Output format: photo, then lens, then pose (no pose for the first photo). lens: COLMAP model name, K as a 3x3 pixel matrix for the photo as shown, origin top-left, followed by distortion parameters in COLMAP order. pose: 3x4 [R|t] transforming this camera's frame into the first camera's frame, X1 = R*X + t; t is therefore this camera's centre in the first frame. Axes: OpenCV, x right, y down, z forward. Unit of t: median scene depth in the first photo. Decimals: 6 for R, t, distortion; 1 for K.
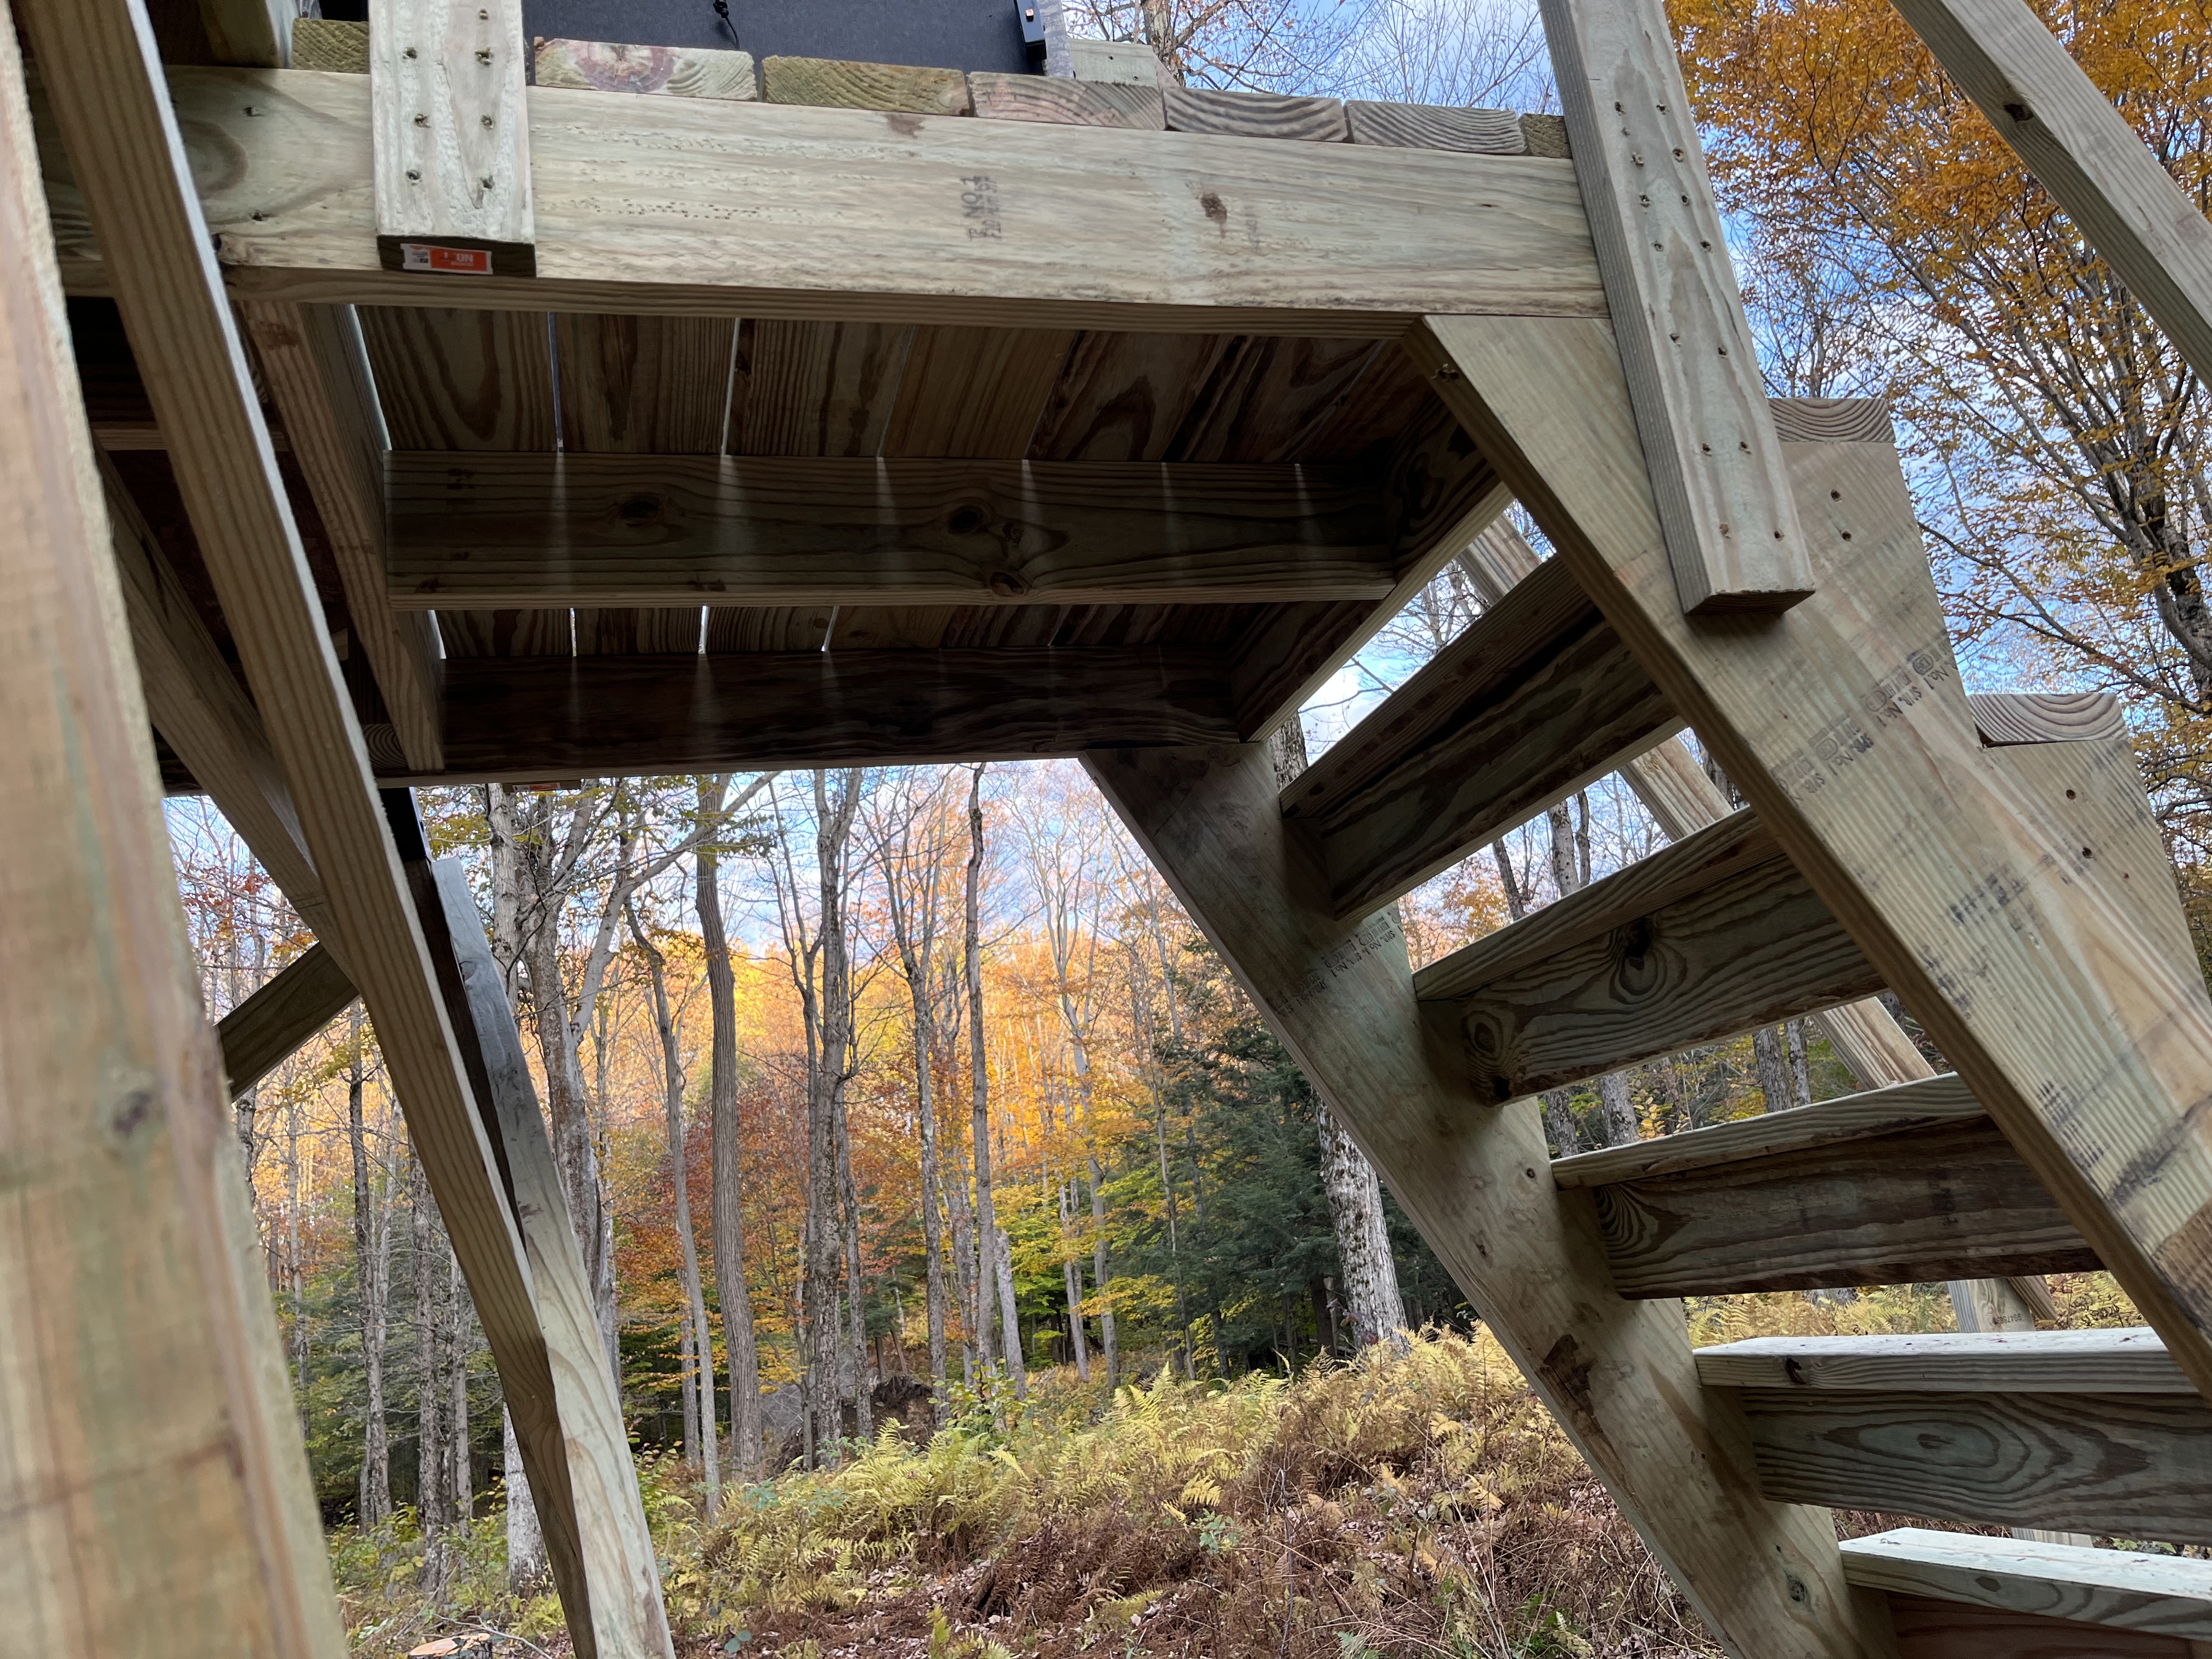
lens RADIAL K [[1675.7, 0, 1089.1], [0, 1675.7, 844.5], [0, 0, 1]] dist [0.074209, -0.099451]
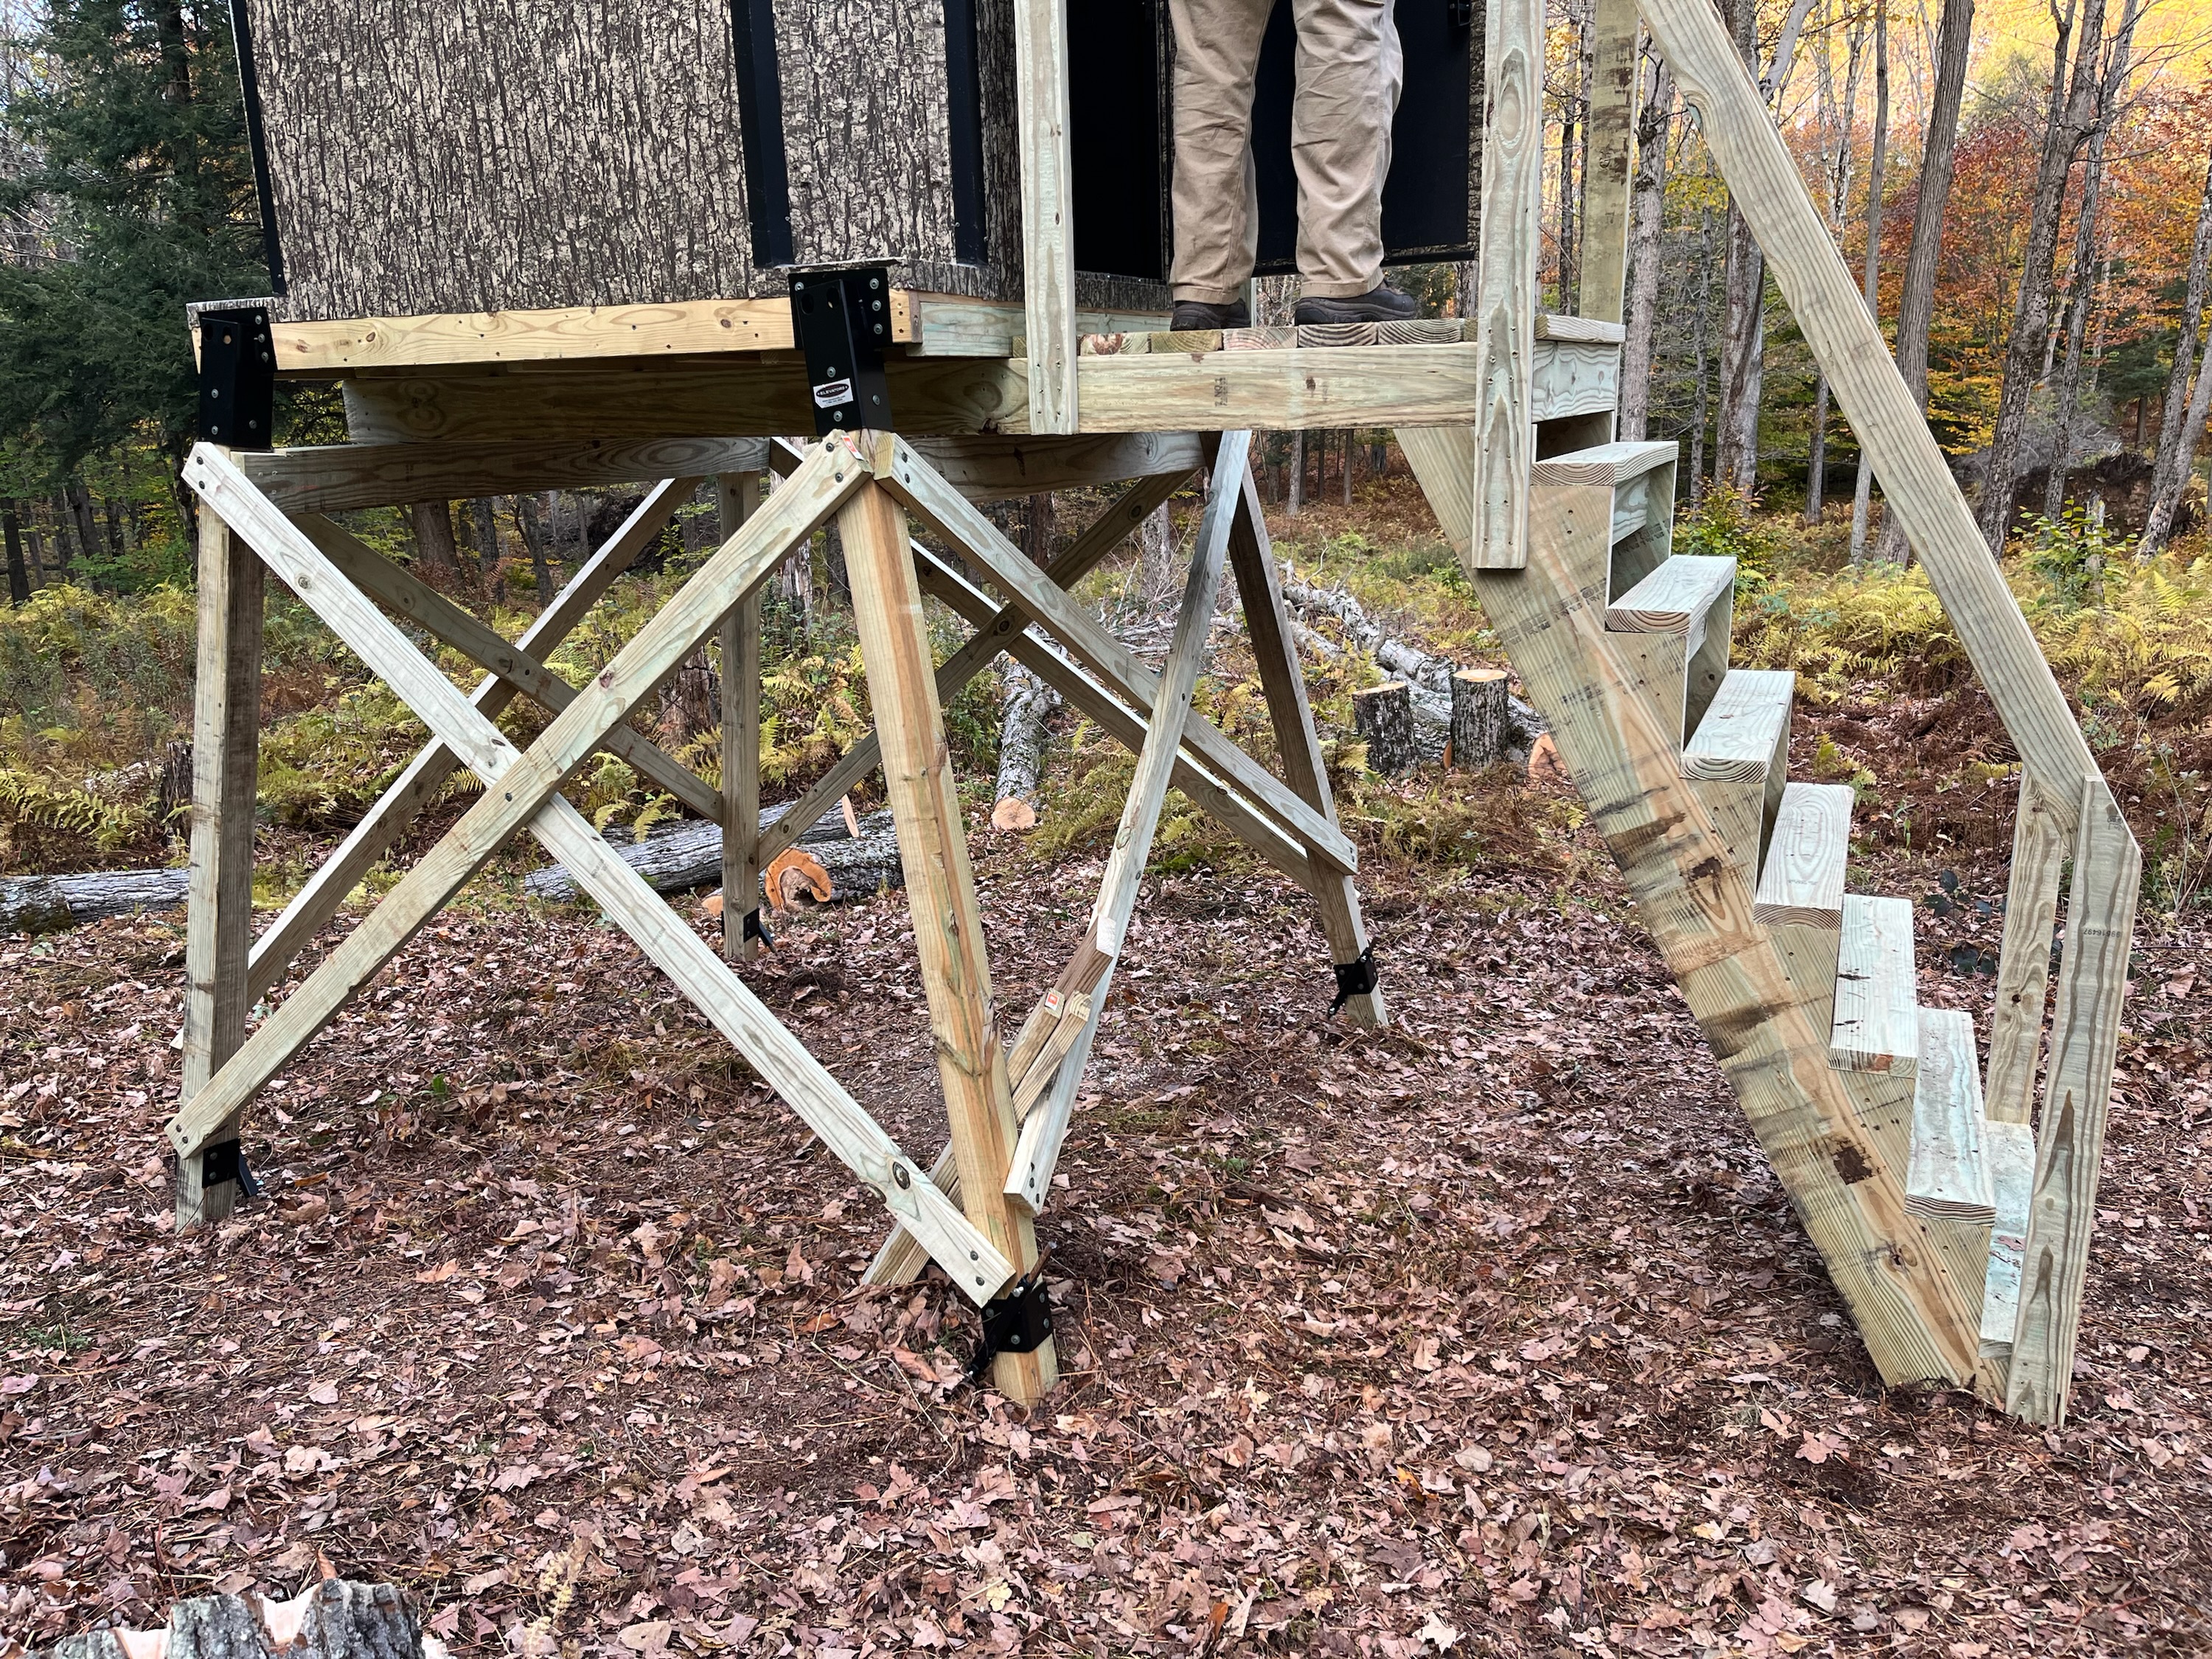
lens RADIAL K [[1675.7, 0, 1089.1], [0, 1675.7, 844.5], [0, 0, 1]] dist [0.074209, -0.099451]
pose [[0.768042, 0.274886, -0.578402, 0.066760], [0.088109, 0.849242, 0.520600, -0.051560], [0.634309, -0.450805, 0.628034, -0.050256]]
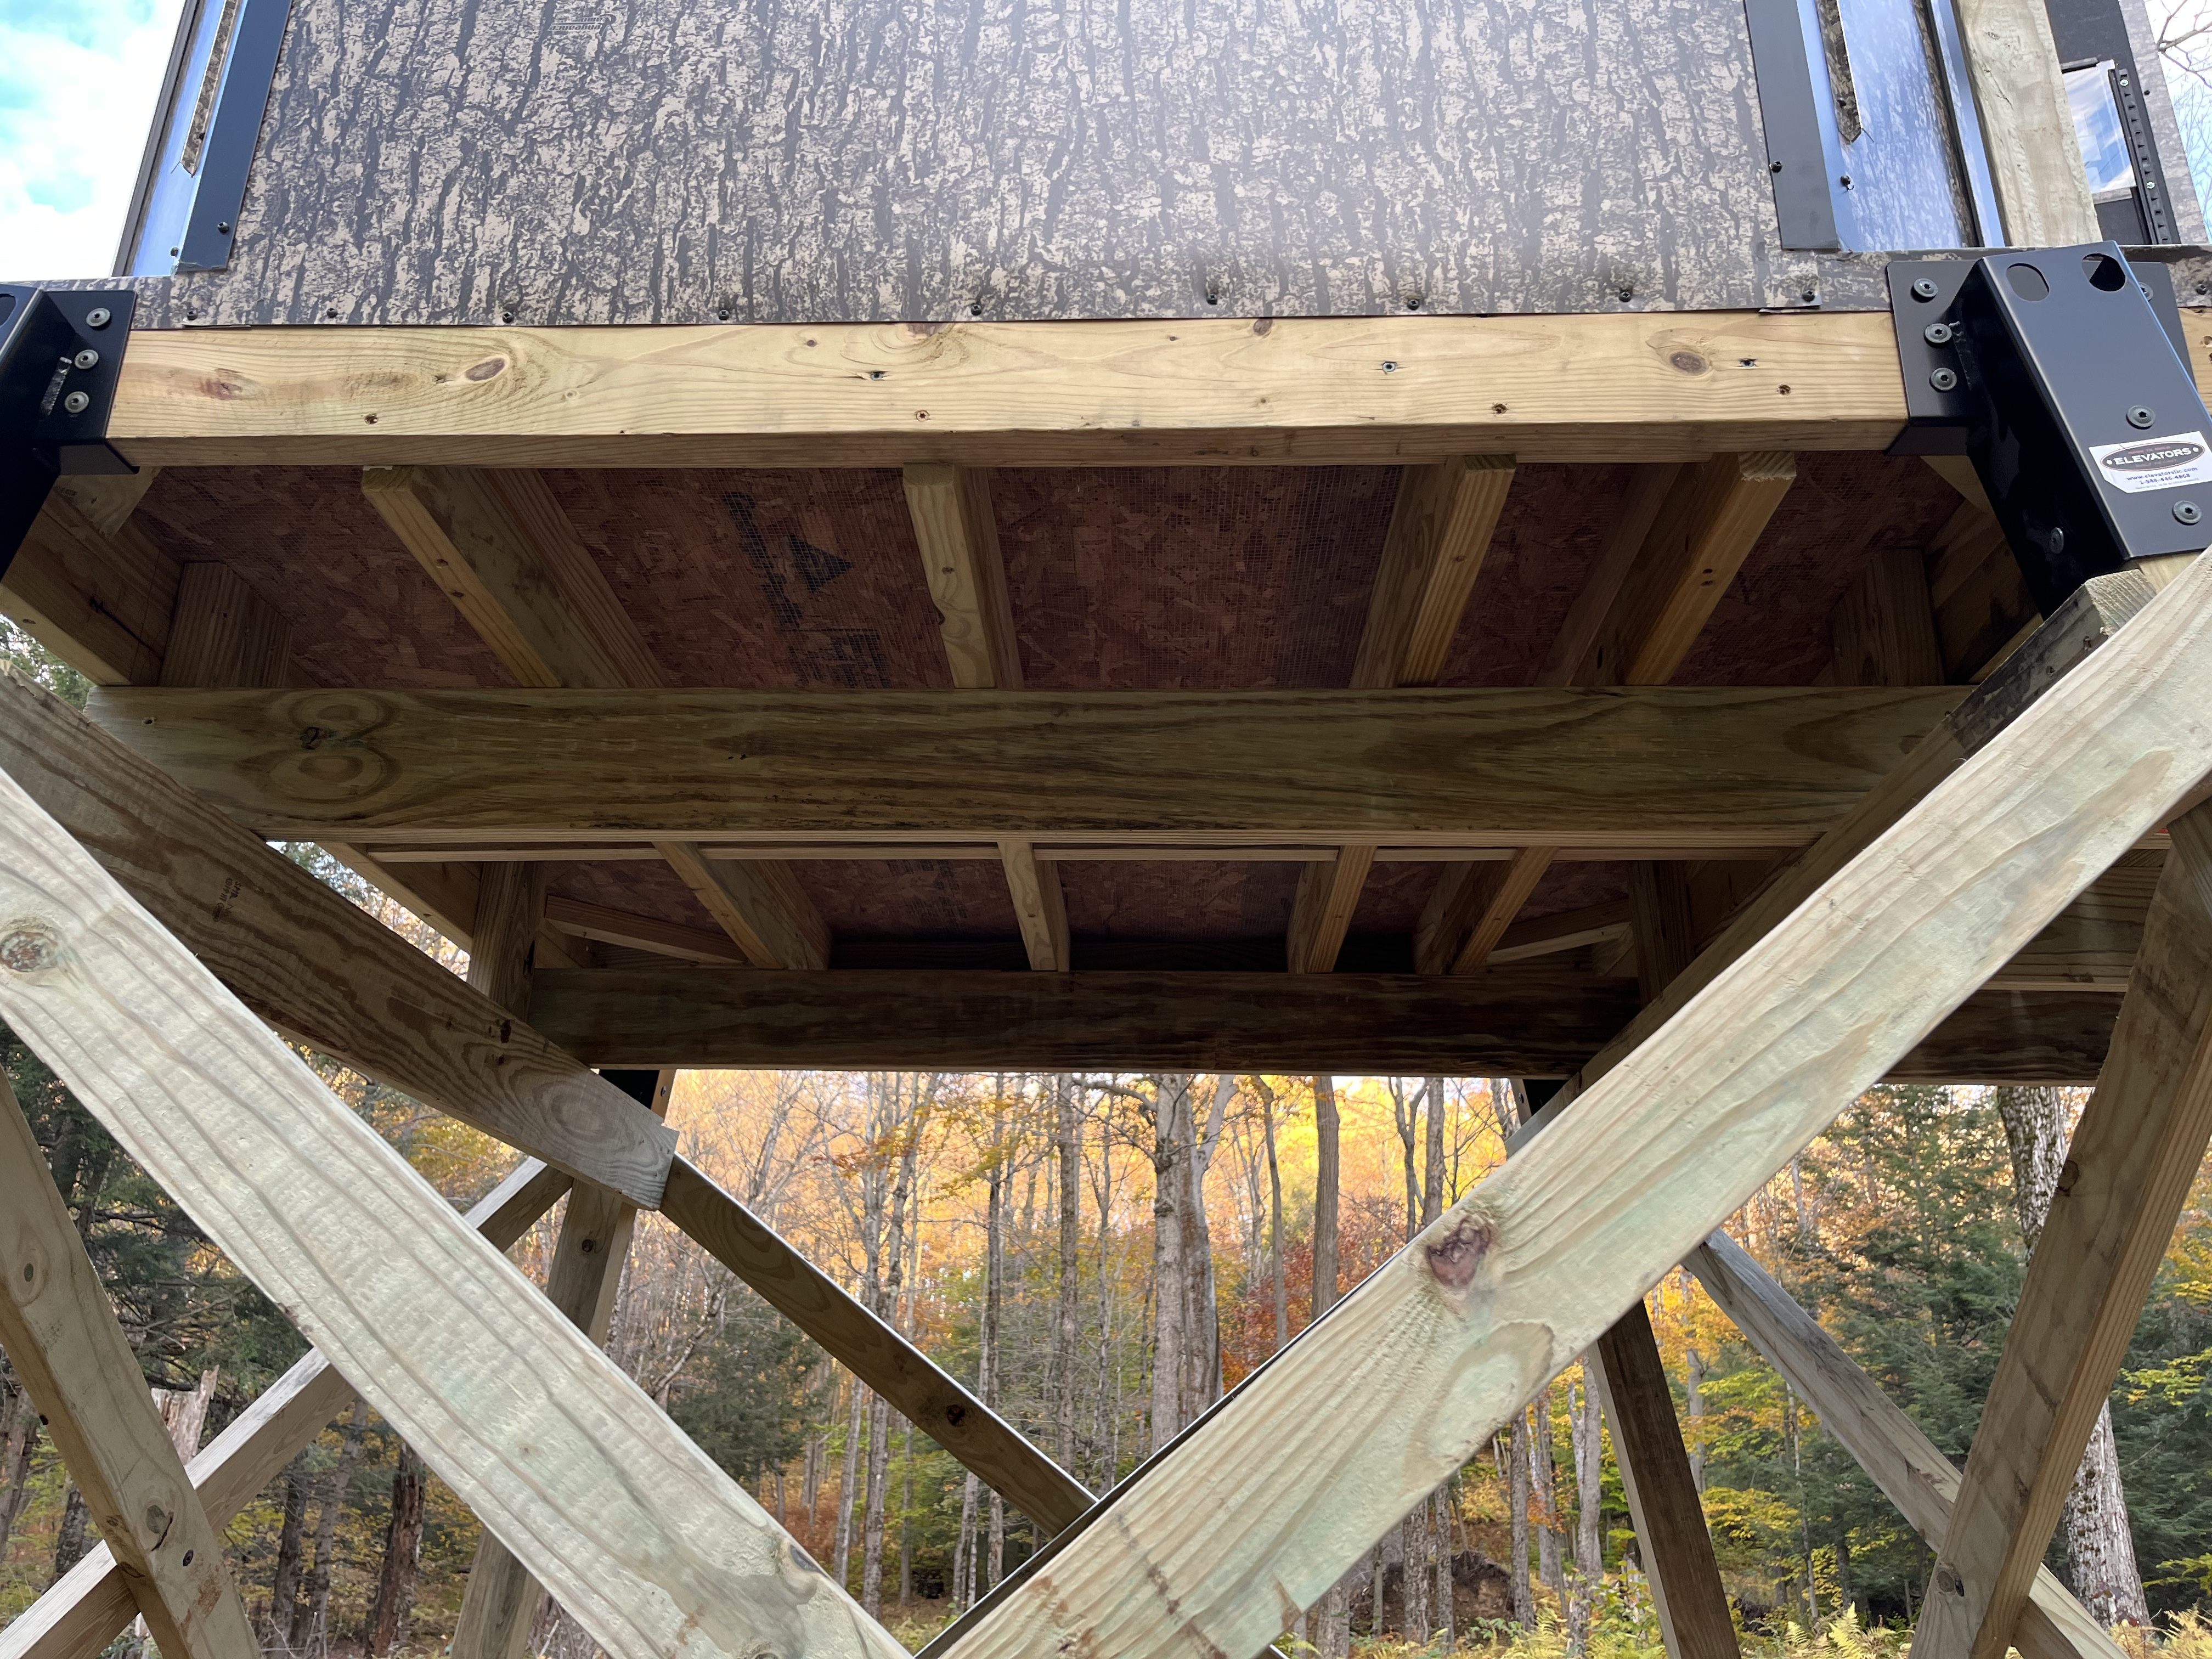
lens RADIAL K [[1658.6, 0, 1065.3], [0, 1658.6, 823.1], [0, 0, 1]] dist [0.081813, -0.117323]
pose [[0.940000, 0.033800, -0.339496, -0.029392], [-0.065363, 0.994489, -0.081966, -0.006742], [0.334855, 0.099239, 0.937029, -0.023167]]
